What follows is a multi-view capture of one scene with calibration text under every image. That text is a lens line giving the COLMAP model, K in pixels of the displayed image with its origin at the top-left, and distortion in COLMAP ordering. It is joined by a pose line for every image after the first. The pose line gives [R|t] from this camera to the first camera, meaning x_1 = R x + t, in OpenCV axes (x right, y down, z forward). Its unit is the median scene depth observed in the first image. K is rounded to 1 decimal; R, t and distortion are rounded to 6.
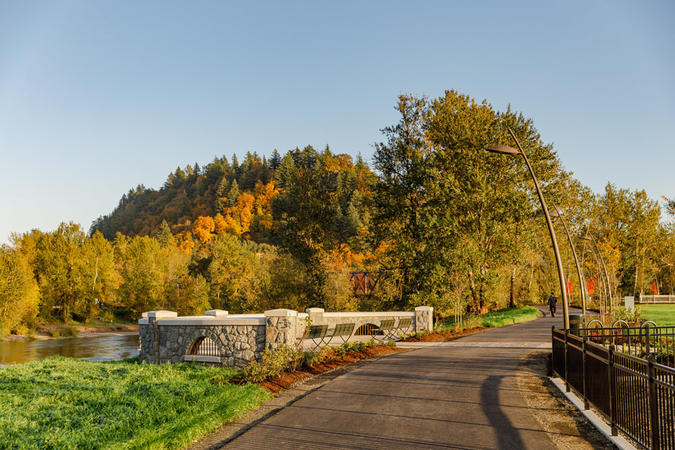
lens RADIAL K [[820.7, 0, 330.3], [0, 820.7, 206.8], [0, 0, 1]] dist [-0.012189, 0.000000]
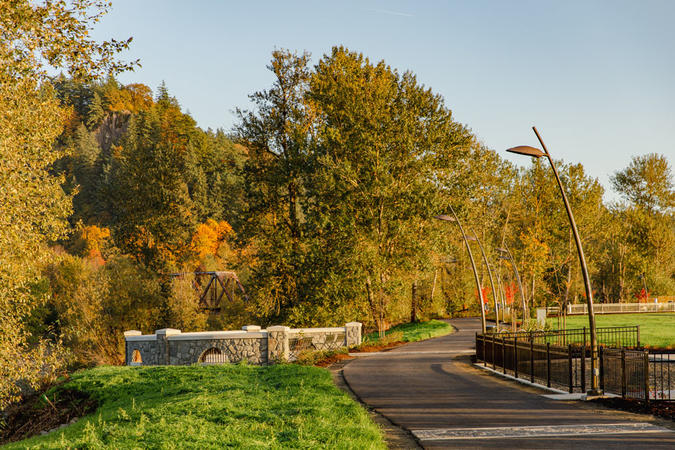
lens RADIAL K [[1398.1, 0, 337.5], [0, 1398.1, 225.3], [0, 0, 1]] dist [-0.050405, 0.000000]
pose [[0.983886, -0.004773, 0.178735, -0.104834], [-0.004216, 0.998746, 0.049880, -0.043244], [-0.178749, -0.049830, 0.982632, -0.353084]]
